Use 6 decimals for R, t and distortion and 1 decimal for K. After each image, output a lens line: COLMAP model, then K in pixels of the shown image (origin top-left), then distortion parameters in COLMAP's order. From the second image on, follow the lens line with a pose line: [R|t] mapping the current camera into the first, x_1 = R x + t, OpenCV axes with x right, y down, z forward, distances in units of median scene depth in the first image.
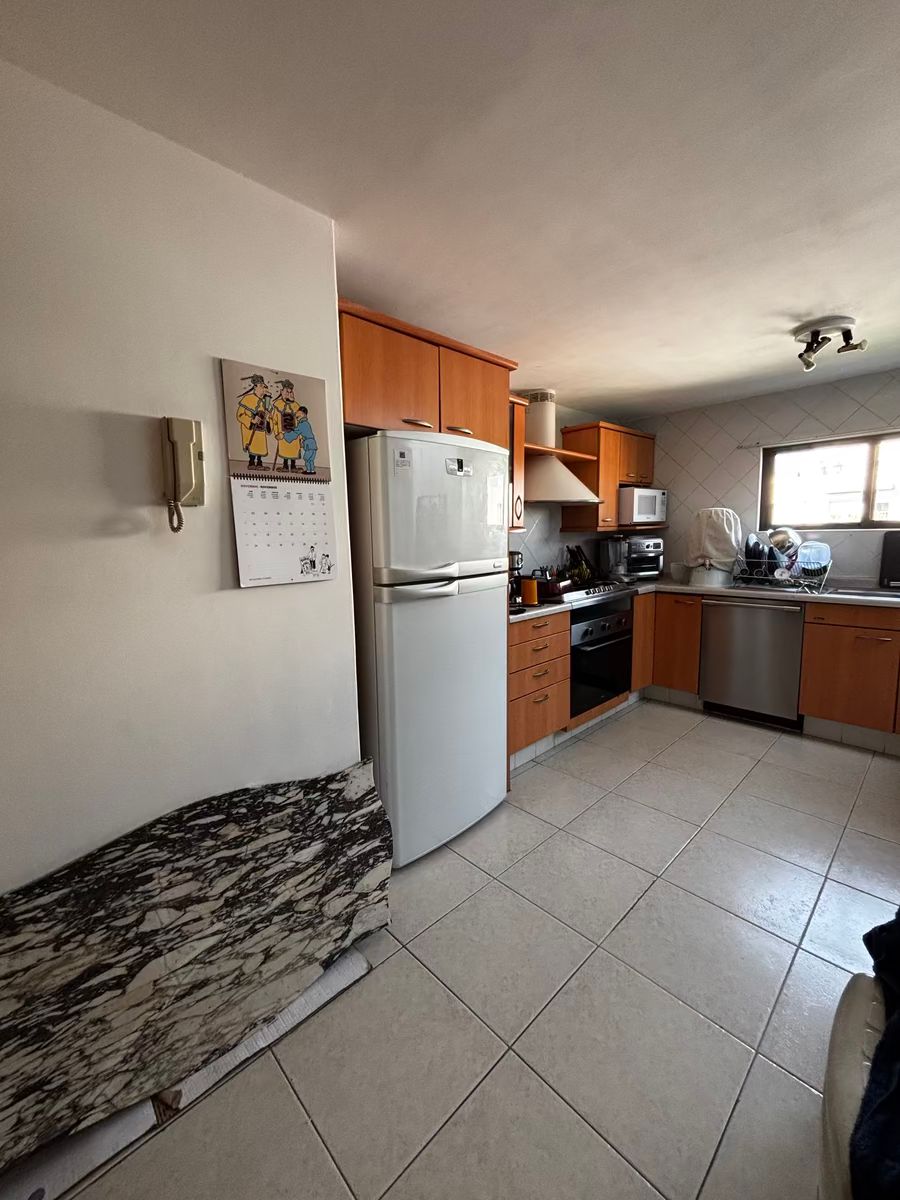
lens RADIAL K [[481.5, 0, 451.9], [0, 481.5, 596.2], [0, 0, 1]] dist [0.000902, -0.001347]
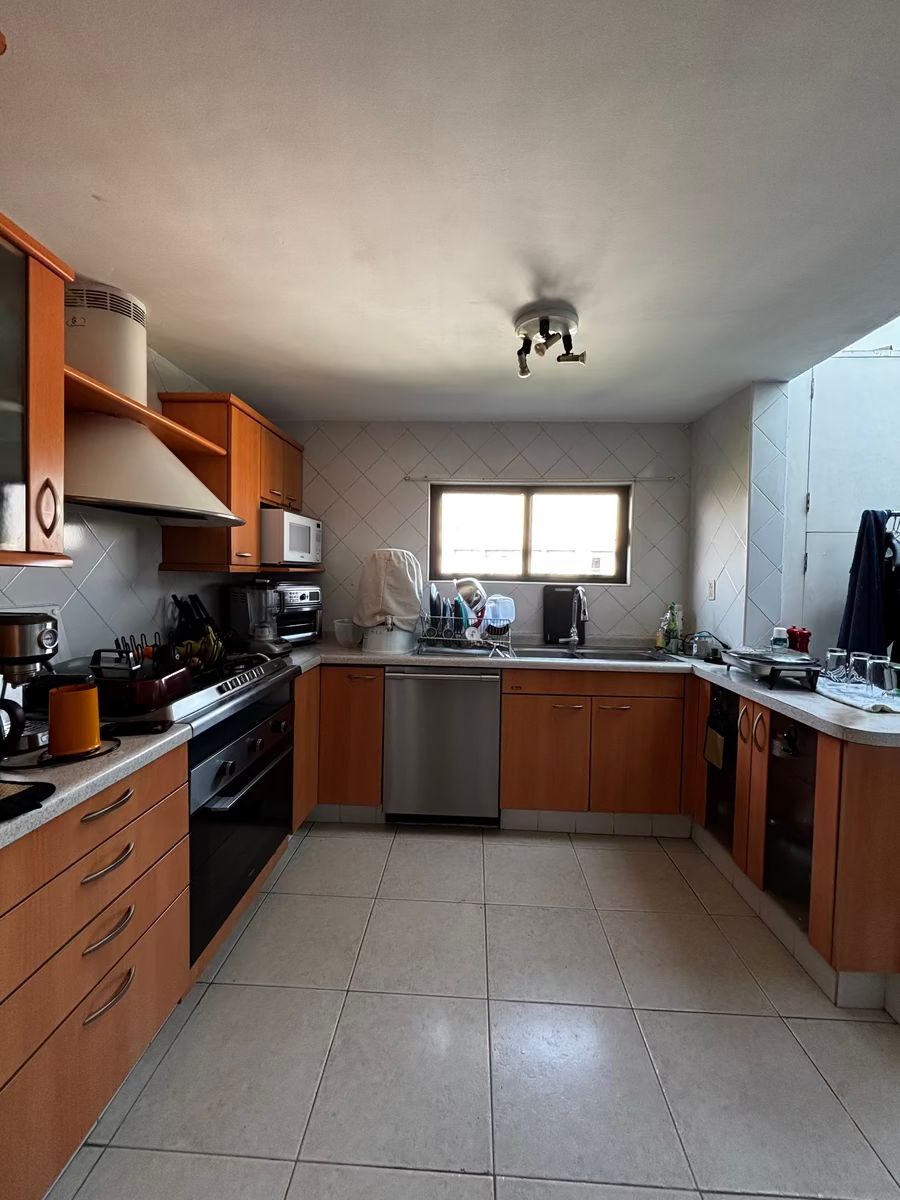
lens RADIAL K [[481.5, 0, 451.7], [0, 481.5, 596.8], [0, 0, 1]] dist [0.000902, -0.001347]
pose [[0.717503, 0.009087, 0.696496, 0.089105], [0.053835, 0.996201, -0.068455, -0.051641], [-0.694471, 0.086613, 0.714288, 0.410637]]
